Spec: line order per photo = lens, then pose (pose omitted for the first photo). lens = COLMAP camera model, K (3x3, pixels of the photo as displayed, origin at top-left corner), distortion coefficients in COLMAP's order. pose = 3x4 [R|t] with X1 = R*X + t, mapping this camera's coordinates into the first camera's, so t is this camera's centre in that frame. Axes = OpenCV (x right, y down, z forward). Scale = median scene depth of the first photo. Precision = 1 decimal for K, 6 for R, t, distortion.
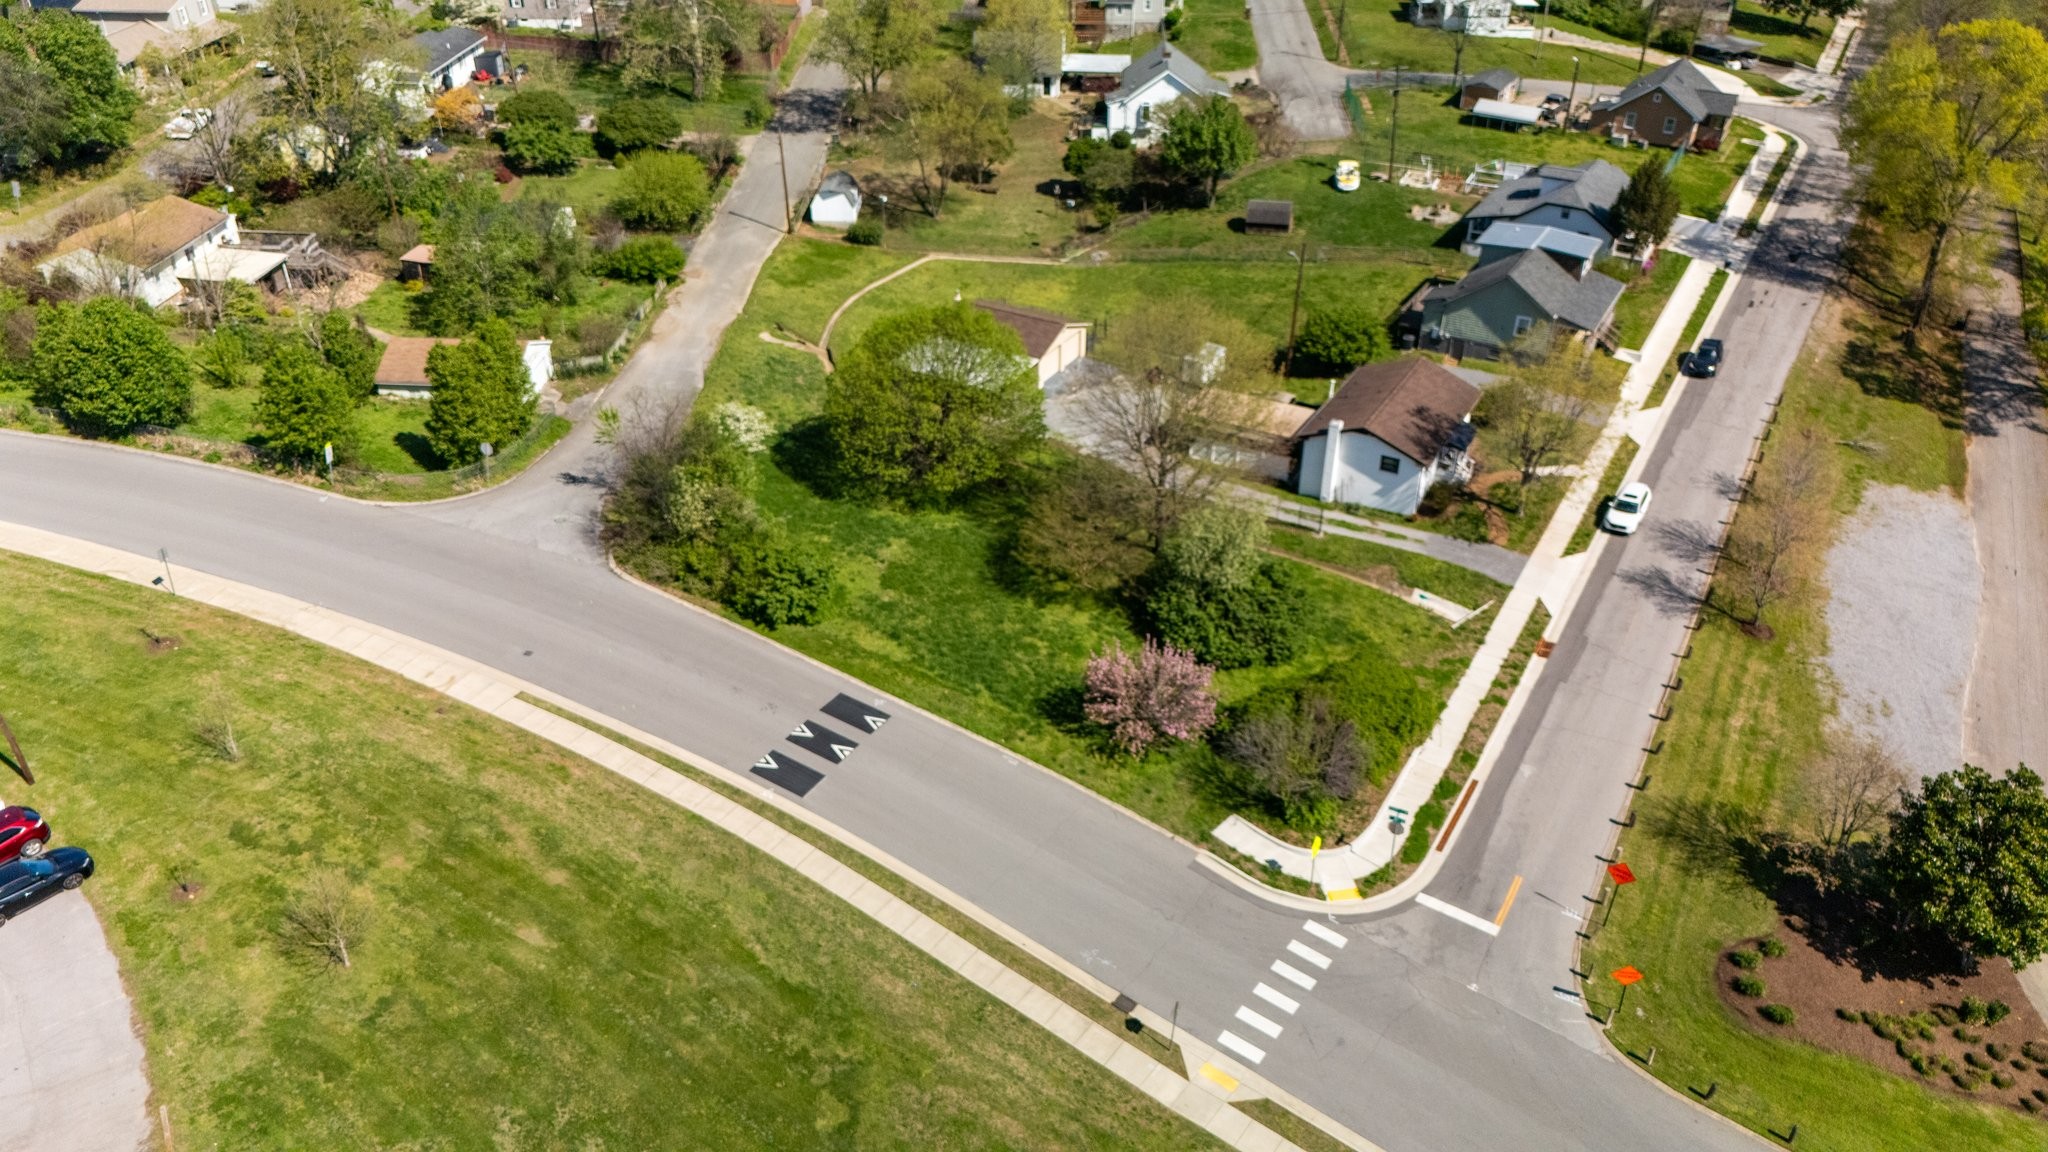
lens RADIAL K [[1529.9, 0, 1039.0], [0, 1529.9, 570.3], [0, 0, 1]] dist [0.031106, -0.006074]
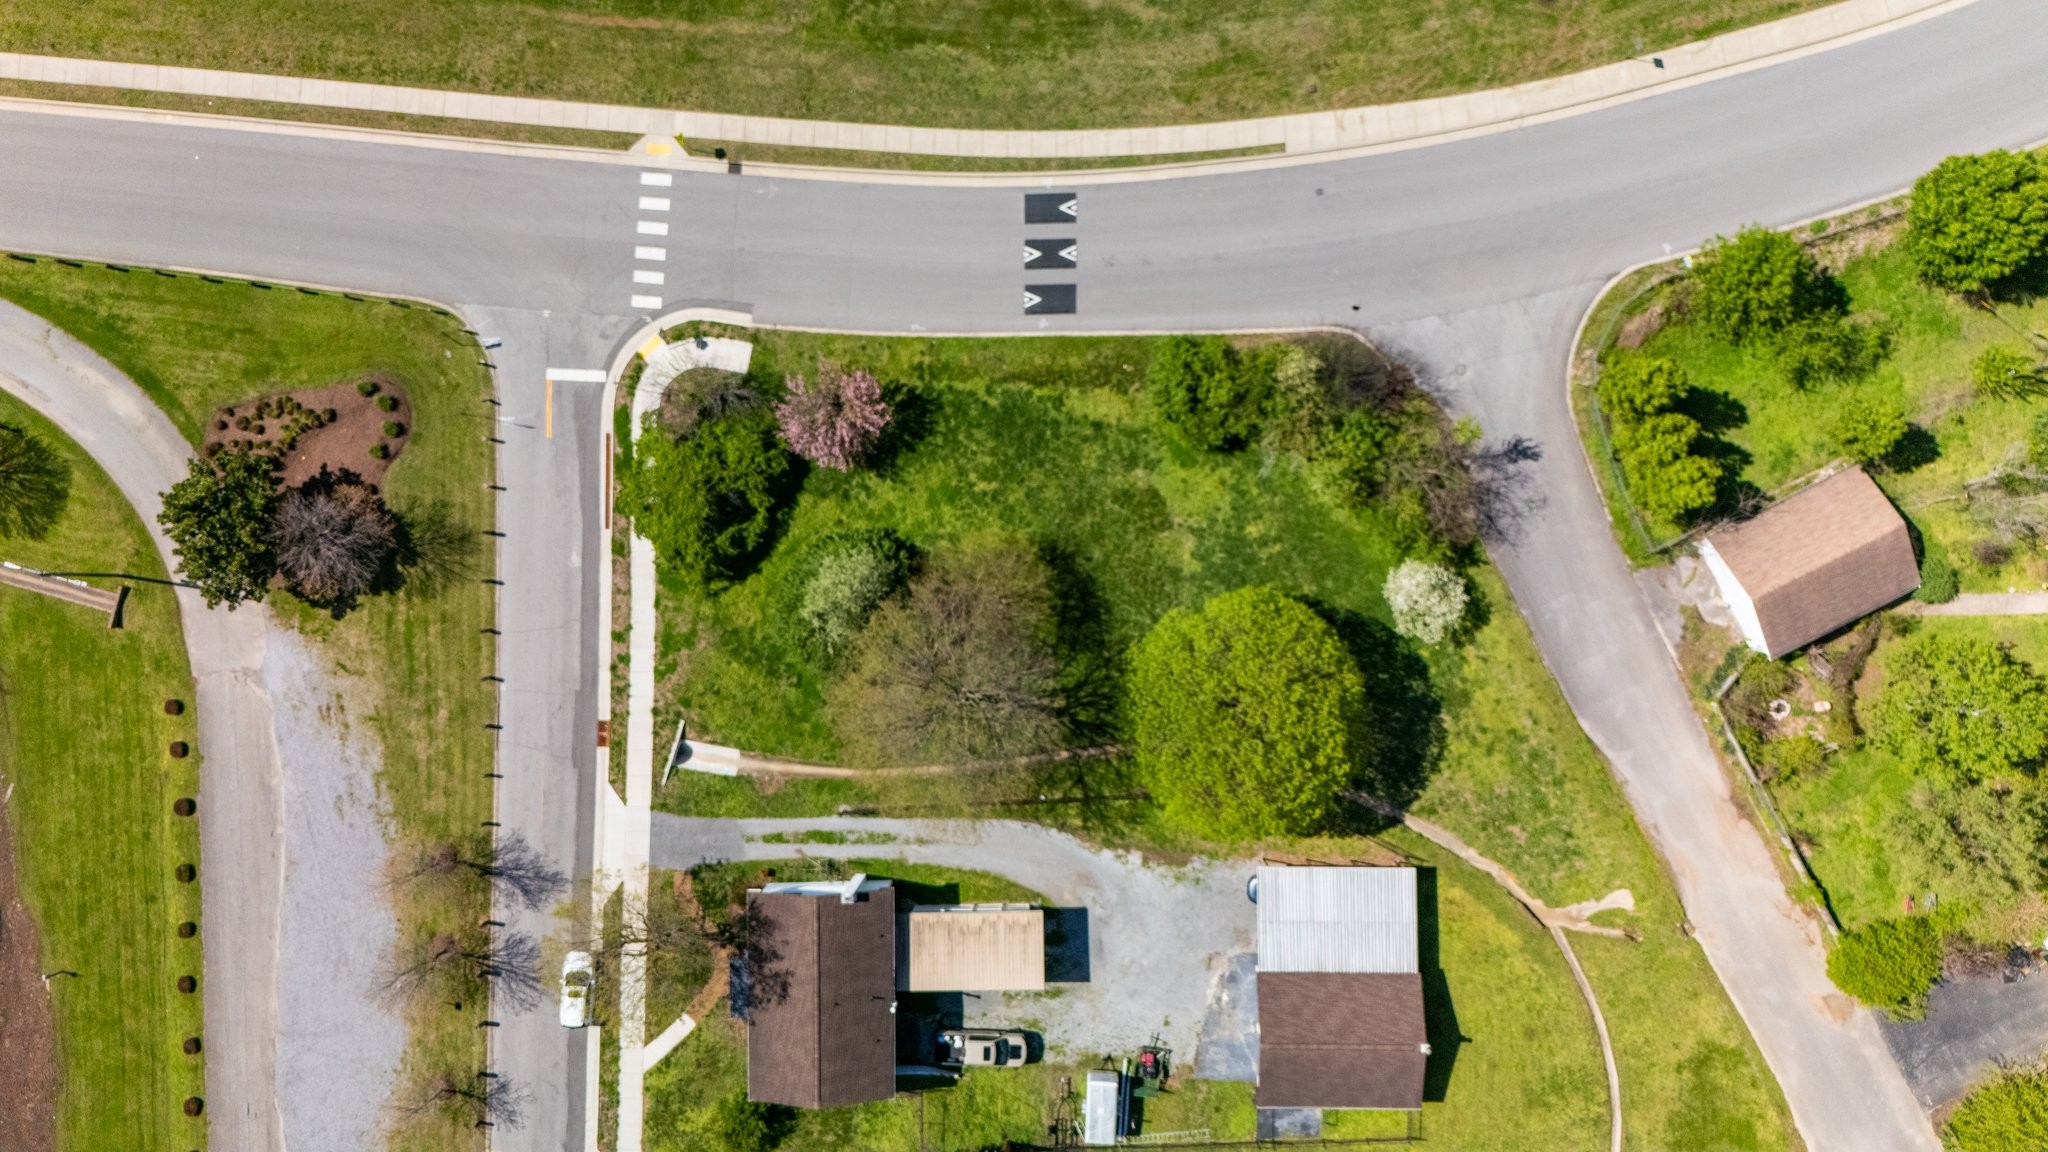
lens RADIAL K [[1529.9, 0, 1039.0], [0, 1529.9, 570.3], [0, 0, 1]] dist [0.031106, -0.006074]
pose [[-0.866033, 0.499815, 0.013093, -0.022060], [-0.245129, -0.447269, 0.860152, -1.103932], [0.435773, 0.741711, 0.509869, 0.568689]]
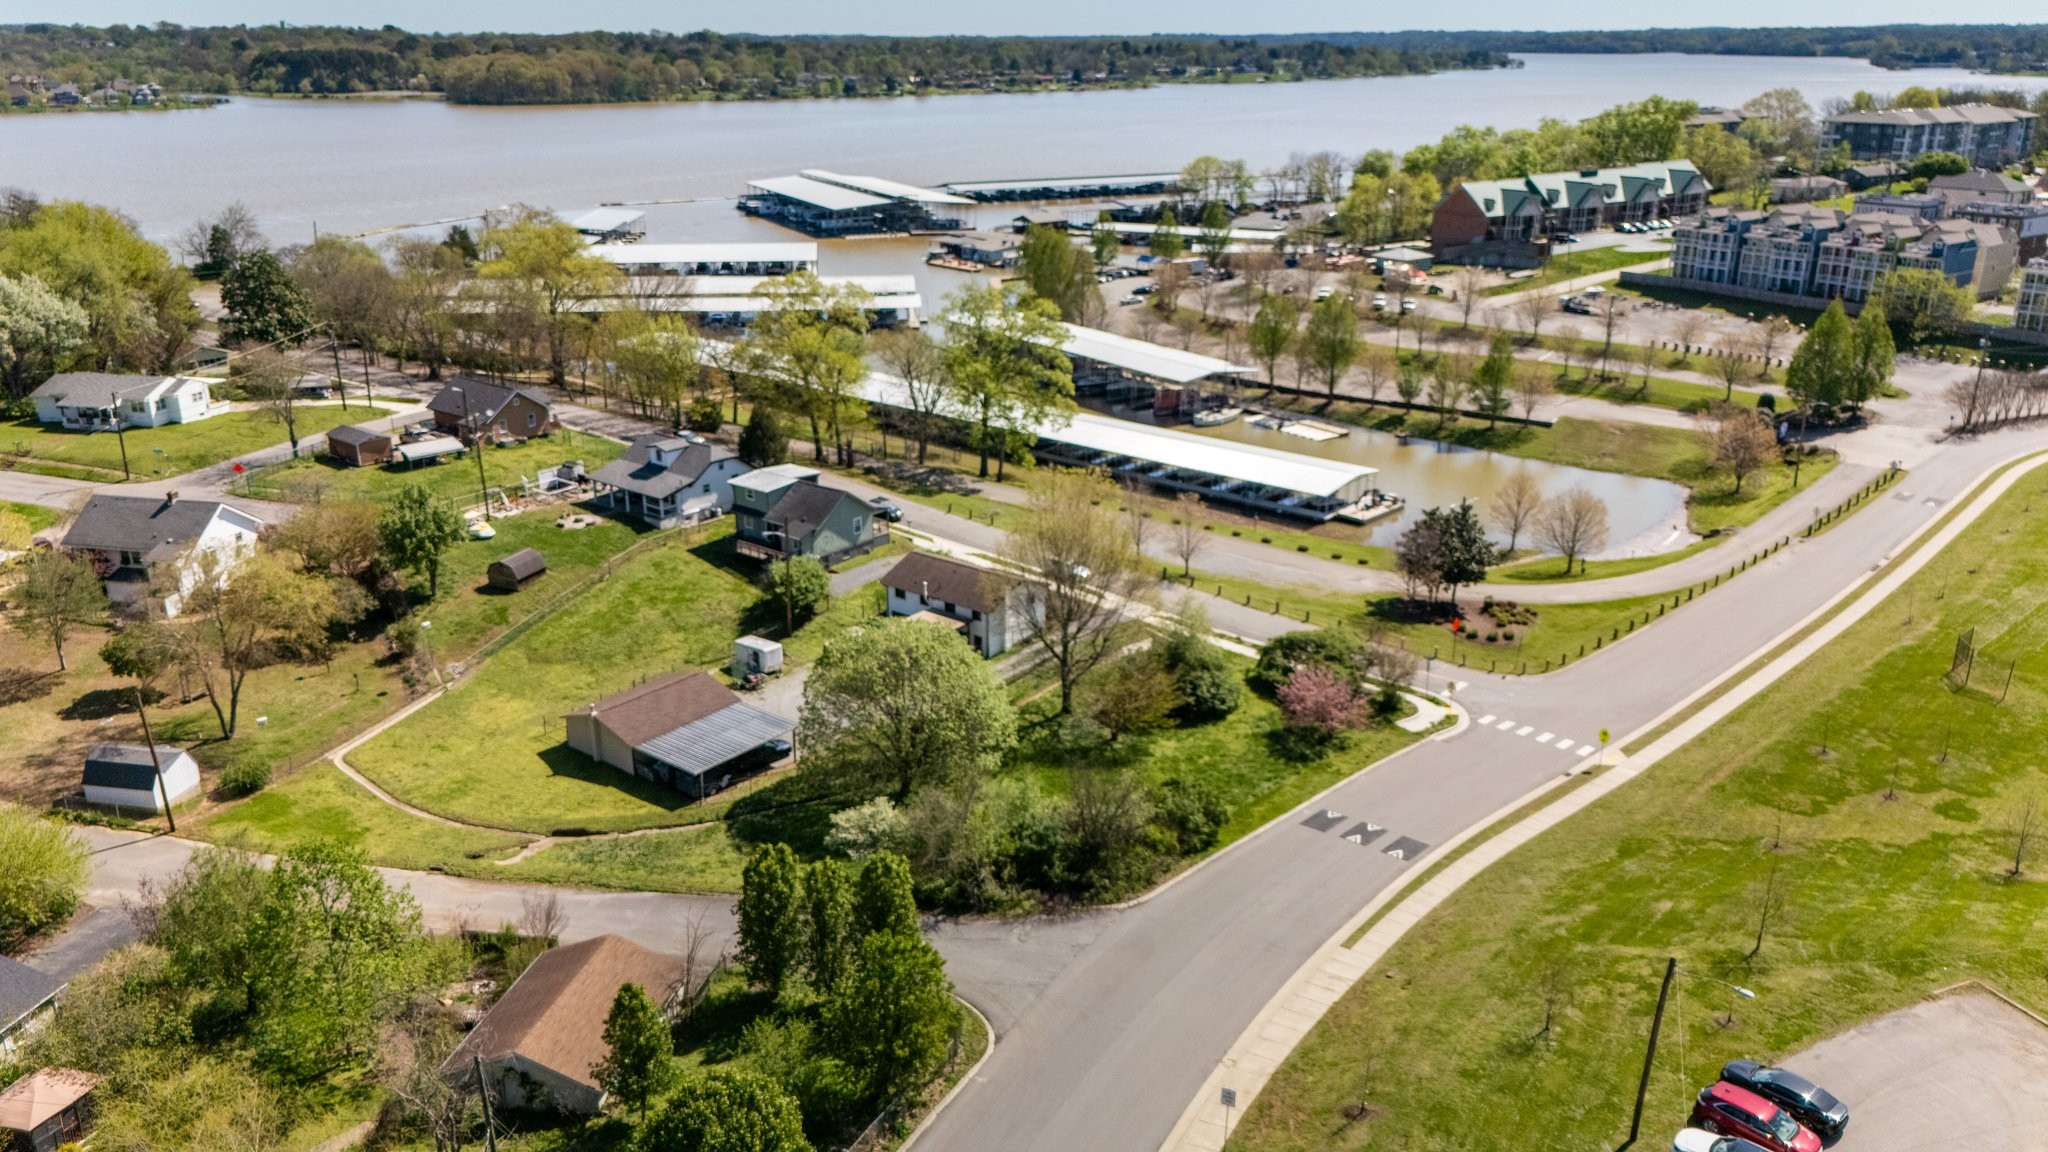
lens RADIAL K [[1529.9, 0, 1039.0], [0, 1529.9, 570.3], [0, 0, 1]] dist [0.031106, -0.006074]
pose [[0.144175, -0.335964, 0.930775, -1.325461], [0.513620, 0.829385, 0.219809, -0.499381], [-0.845818, 0.446374, 0.292134, 0.783015]]
